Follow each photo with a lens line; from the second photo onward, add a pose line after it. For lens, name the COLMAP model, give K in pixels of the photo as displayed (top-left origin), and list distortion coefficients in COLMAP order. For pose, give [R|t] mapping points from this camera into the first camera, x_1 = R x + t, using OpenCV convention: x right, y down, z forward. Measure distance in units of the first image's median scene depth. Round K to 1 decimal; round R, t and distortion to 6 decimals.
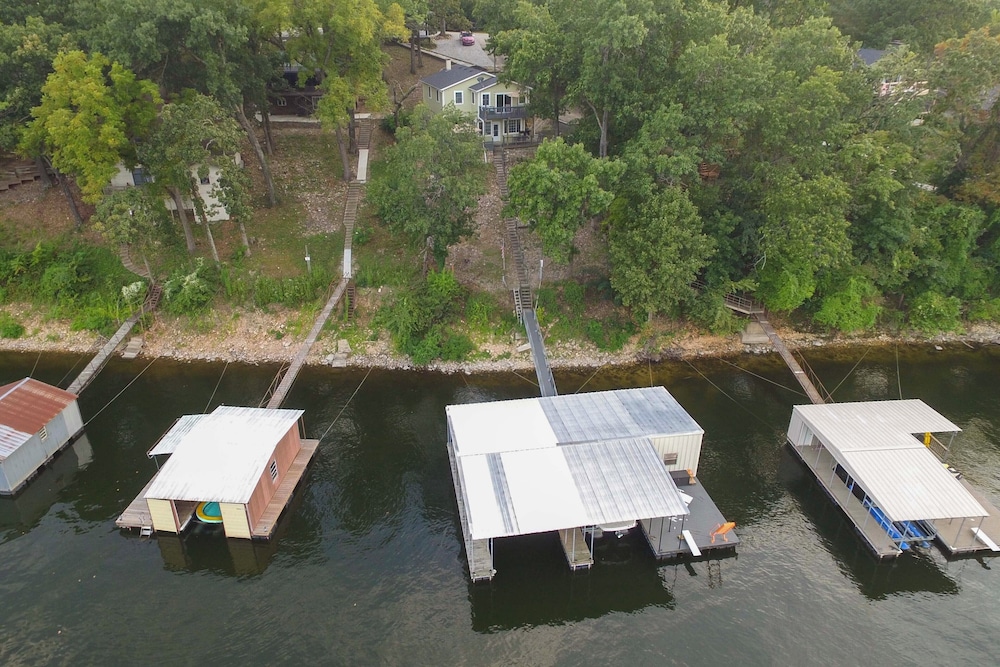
lens RADIAL K [[692.3, 0, 500.0], [0, 692.3, 333.5], [0, 0, 1]] dist [-0.001335, 0.000336]
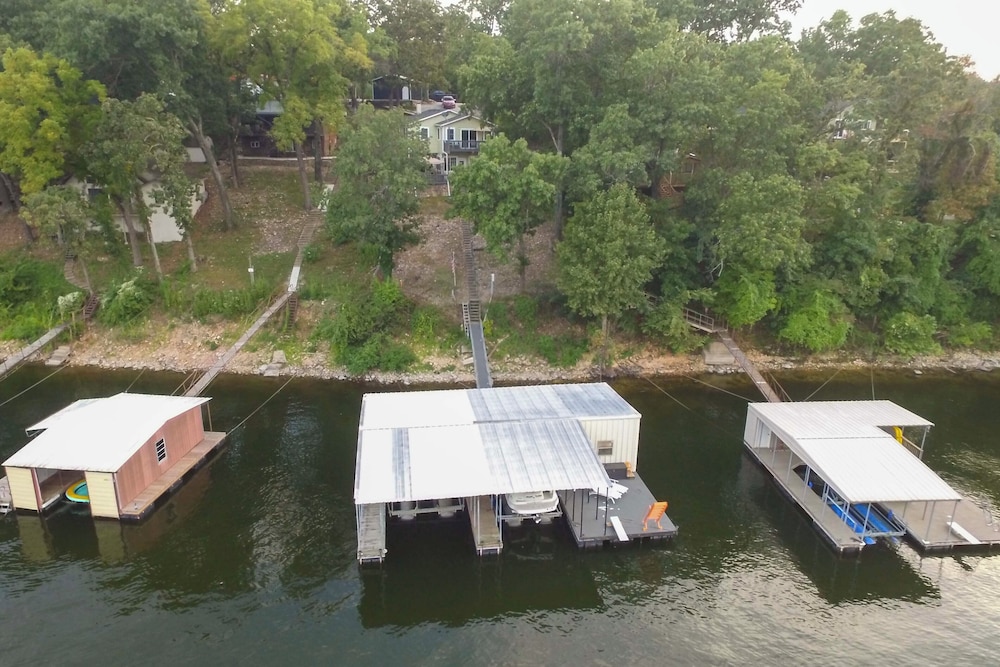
lens RADIAL K [[692.3, 0, 500.0], [0, 692.3, 333.5], [0, 0, 1]] dist [-0.001335, 0.000336]
pose [[0.999741, 0.015381, -0.016754, 0.094135], [-0.017856, 0.987064, -0.159326, 0.137539], [0.014087, 0.159584, 0.987084, 0.071304]]
